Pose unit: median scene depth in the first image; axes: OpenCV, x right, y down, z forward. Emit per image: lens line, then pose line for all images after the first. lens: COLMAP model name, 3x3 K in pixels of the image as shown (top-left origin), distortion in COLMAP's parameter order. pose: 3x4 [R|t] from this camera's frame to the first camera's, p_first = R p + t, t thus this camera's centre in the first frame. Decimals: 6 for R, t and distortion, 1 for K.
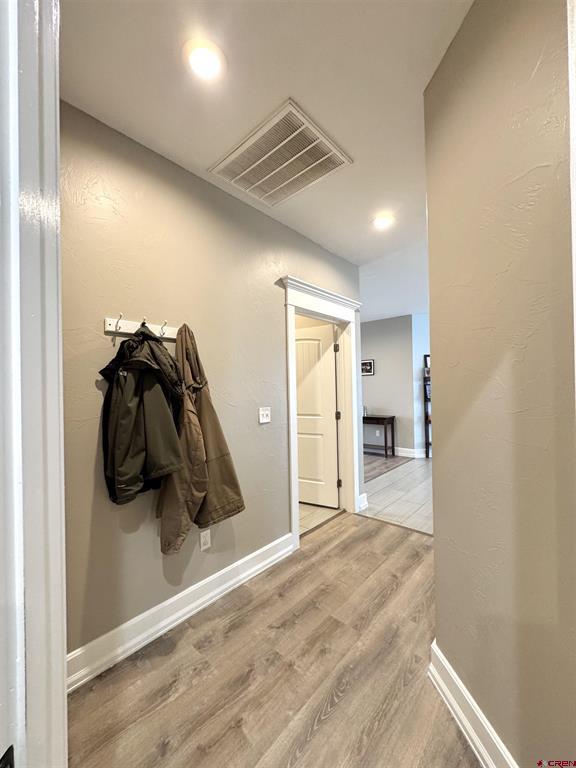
lens RADIAL K [[305.5, 0, 288.0], [0, 305.5, 384.0], [0, 0, 1]] dist [-0.001159, -0.000051]
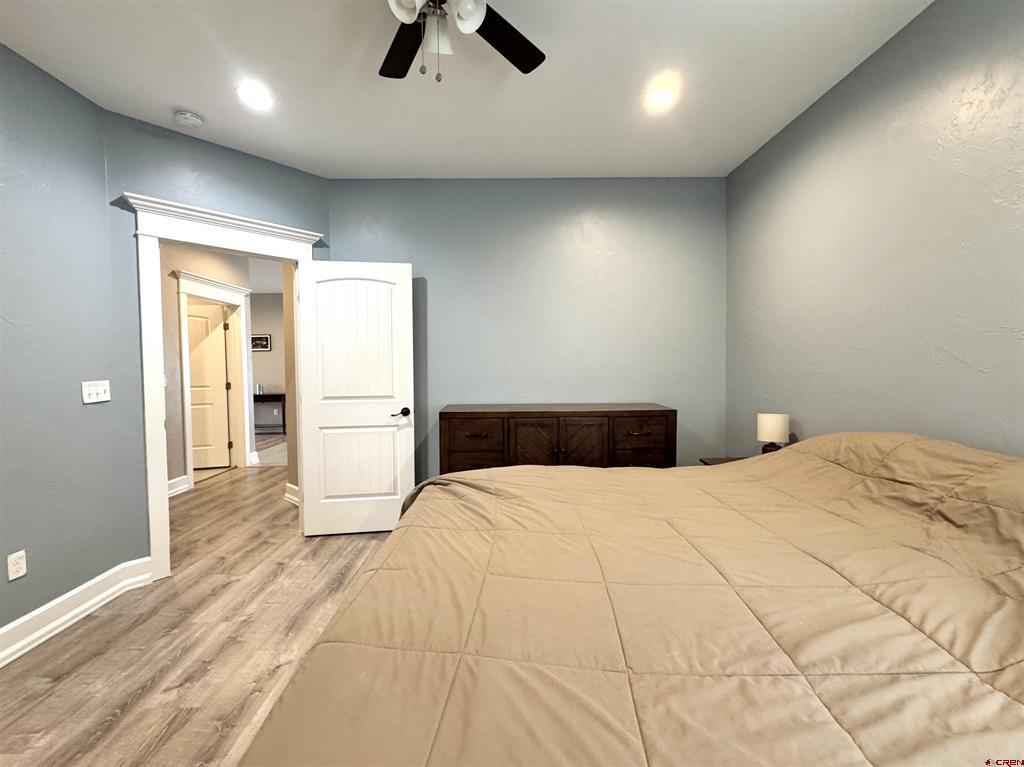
lens RADIAL K [[420.8, 0, 509.5], [0, 420.8, 367.7], [0, 0, 1]] dist [-0.000869, 0.000103]
pose [[0.721997, -0.008655, 0.691842, -0.165948], [0.001971, 0.999943, 0.010452, 0.021828], [-0.691893, -0.006183, 0.721973, -0.868782]]
